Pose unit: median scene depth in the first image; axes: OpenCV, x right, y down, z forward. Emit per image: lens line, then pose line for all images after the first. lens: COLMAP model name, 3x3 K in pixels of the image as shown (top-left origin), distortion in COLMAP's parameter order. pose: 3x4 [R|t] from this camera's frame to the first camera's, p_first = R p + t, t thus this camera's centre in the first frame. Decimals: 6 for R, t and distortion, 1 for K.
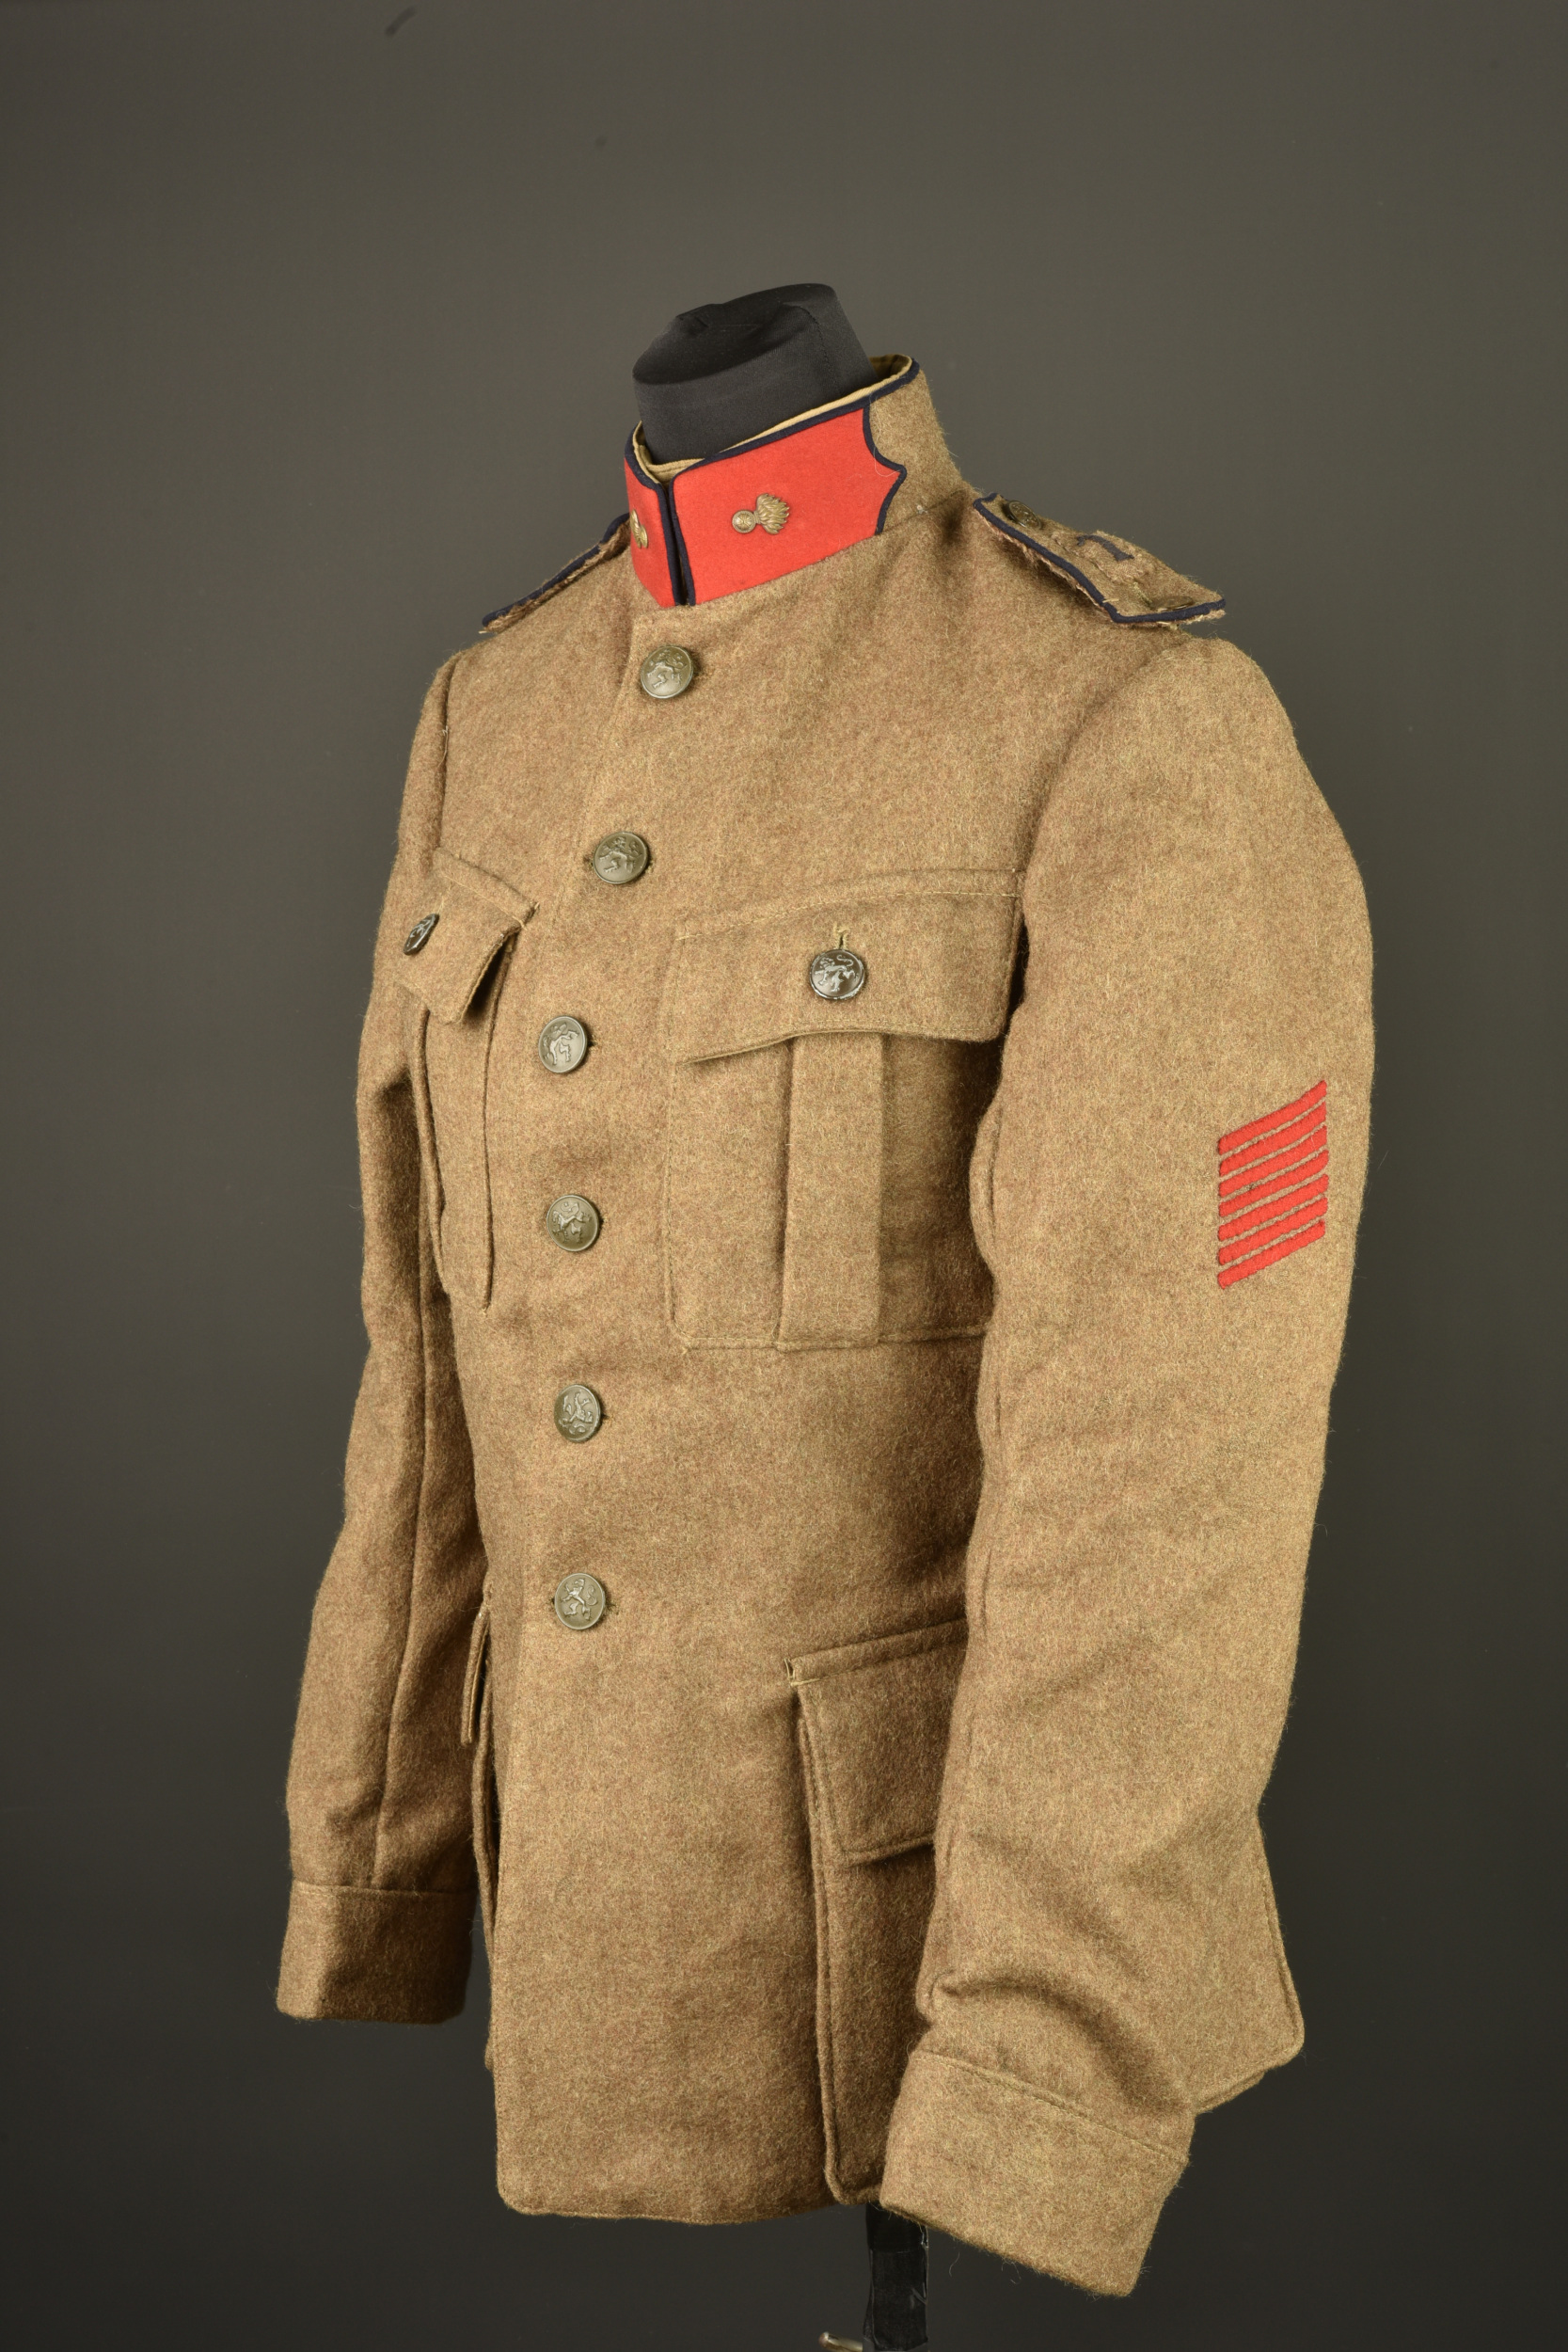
lens RADIAL K [[4011.2, 0, 784.0], [0, 4011.2, 1176.0], [0, 0, 1]] dist [0.013146, 0.332097]
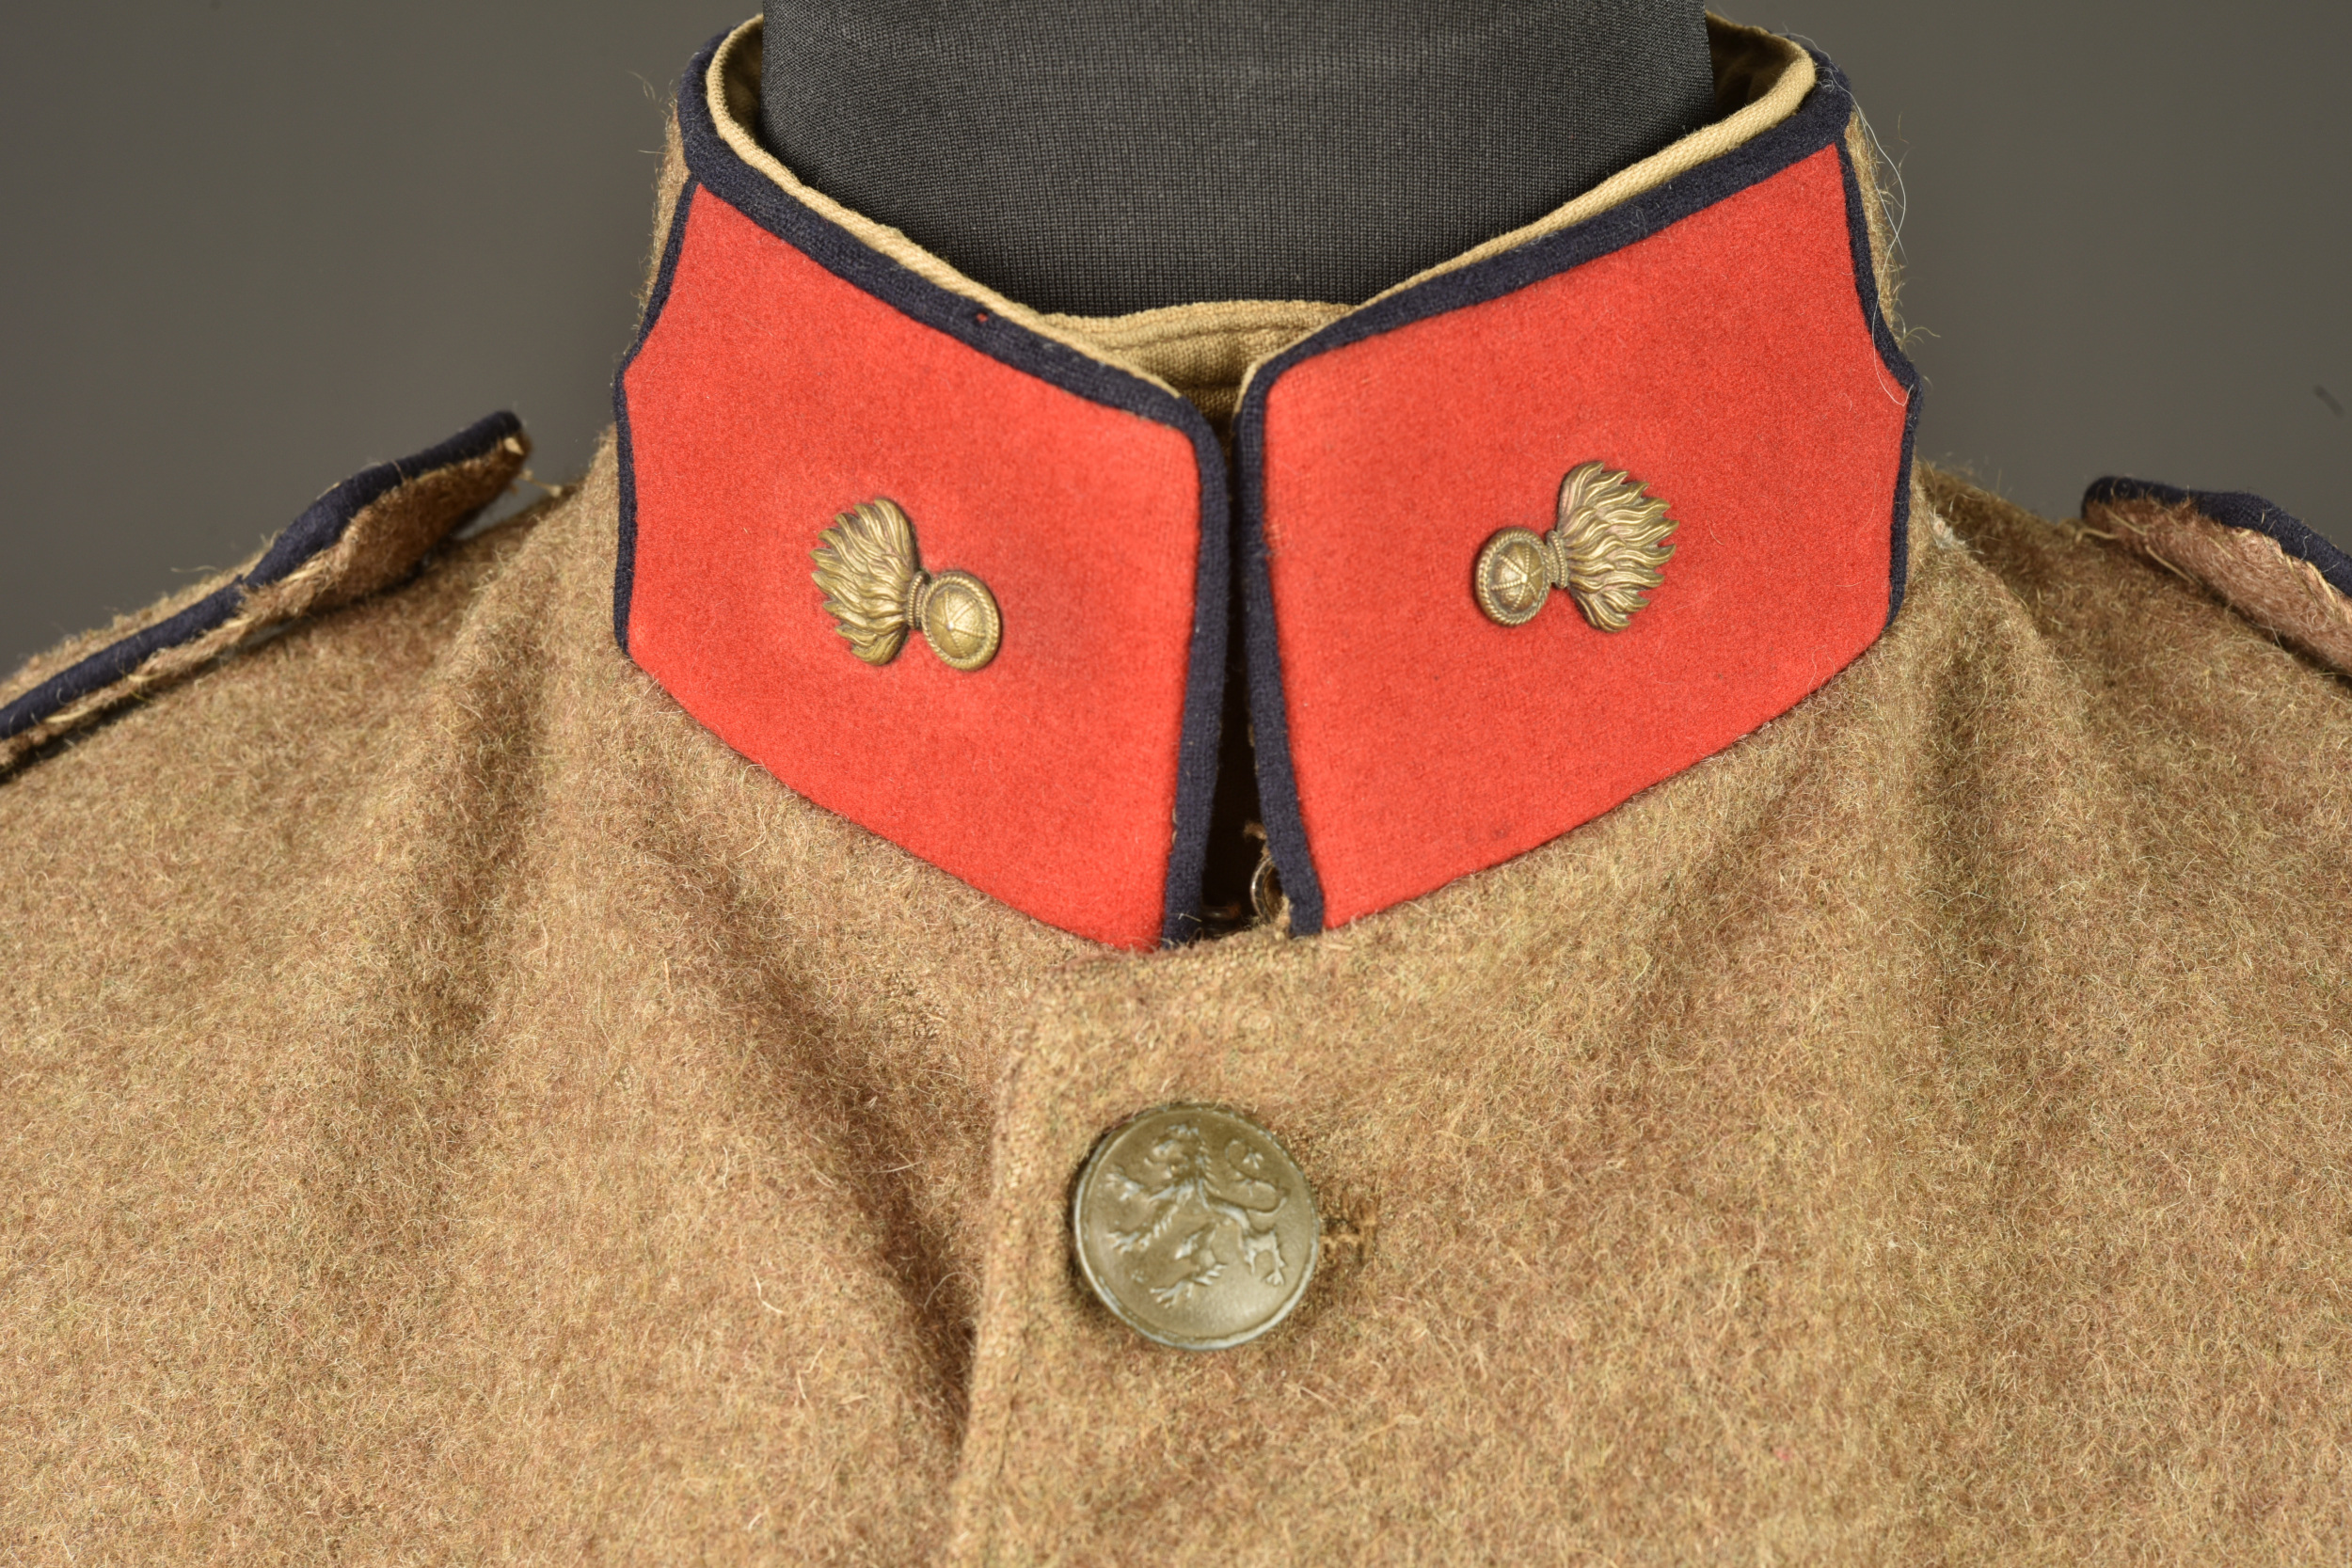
lens RADIAL K [[4011.2, 0, 1176.0], [0, 4011.2, 784.0], [0, 0, 1]] dist [0.013146, 0.332097]
pose [[0.792605, -0.023252, 0.609291, -0.169832], [0.061034, 0.997279, -0.041337, -0.143076], [-0.606673, 0.069951, 0.791868, 0.830623]]
